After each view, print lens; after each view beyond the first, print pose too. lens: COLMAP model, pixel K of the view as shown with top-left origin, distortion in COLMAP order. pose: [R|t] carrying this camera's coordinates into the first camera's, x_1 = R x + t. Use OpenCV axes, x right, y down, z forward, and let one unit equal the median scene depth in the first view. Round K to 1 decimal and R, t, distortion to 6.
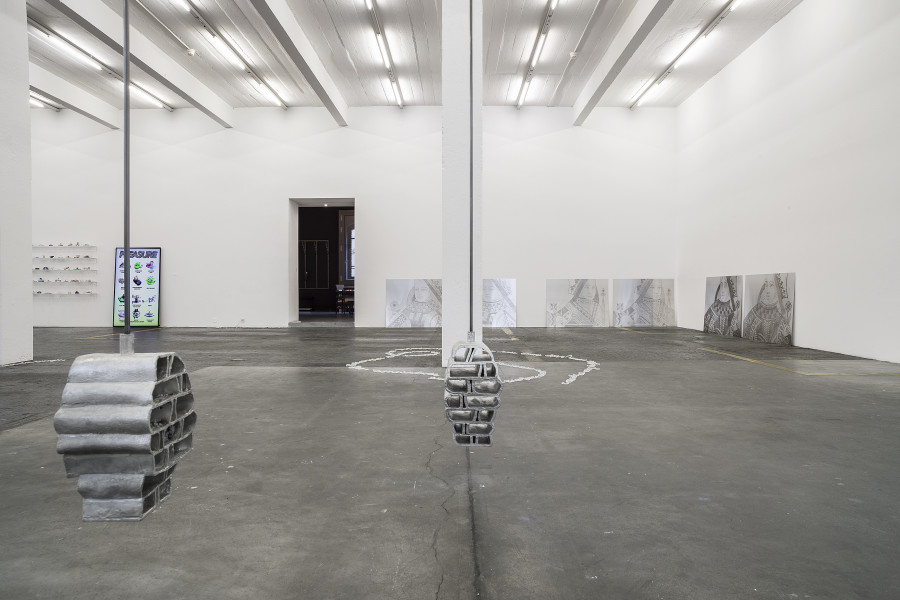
lens RADIAL K [[540.0, 0, 450.0], [0, 540.0, 300.0], [0, 0, 1]] dist [-0.000283, -0.000171]
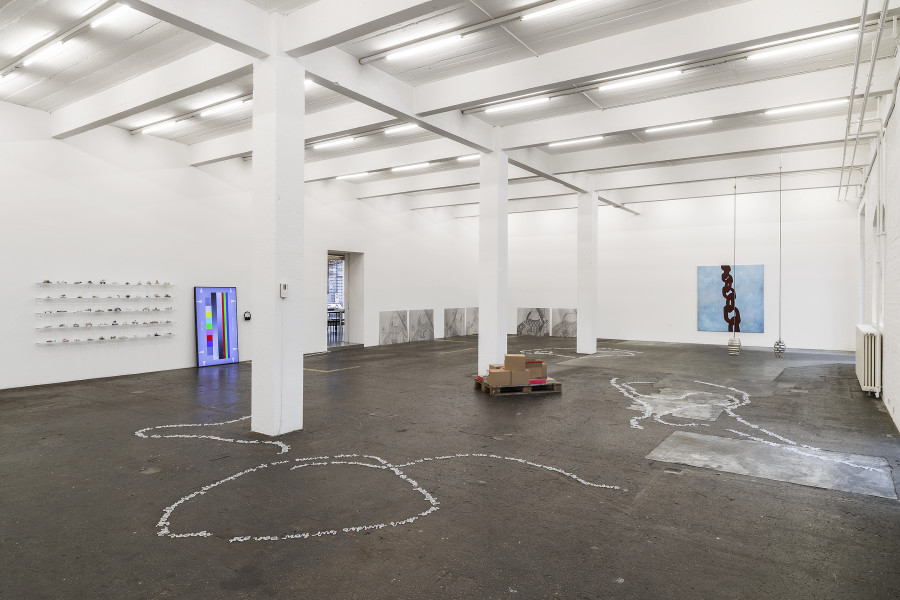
lens RADIAL K [[531.7, 0, 450.0], [0, 531.7, 300.0], [0, 0, 1]] dist [-0.006145, -0.001178]
pose [[0.558390, -0.009747, 0.829522, -1.161657], [0.010775, 0.999932, 0.004496, -0.072313], [-0.829509, 0.006427, 0.558457, 0.083077]]
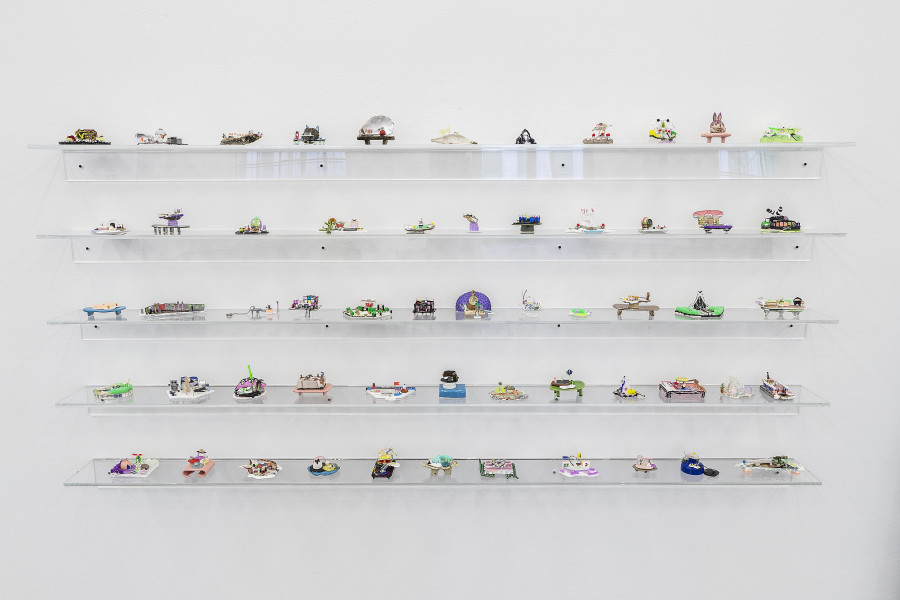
lens RADIAL K [[686.2, 0, 450.0], [0, 686.2, 300.0], [0, 0, 1]] dist [0.005278, 0.001598]
pose [[0.999901, 0.000811, -0.014061, -0.755442], [0.001626, 0.985024, 0.172412, -0.090734], [0.013990, -0.172418, 0.984925, 0.823078]]
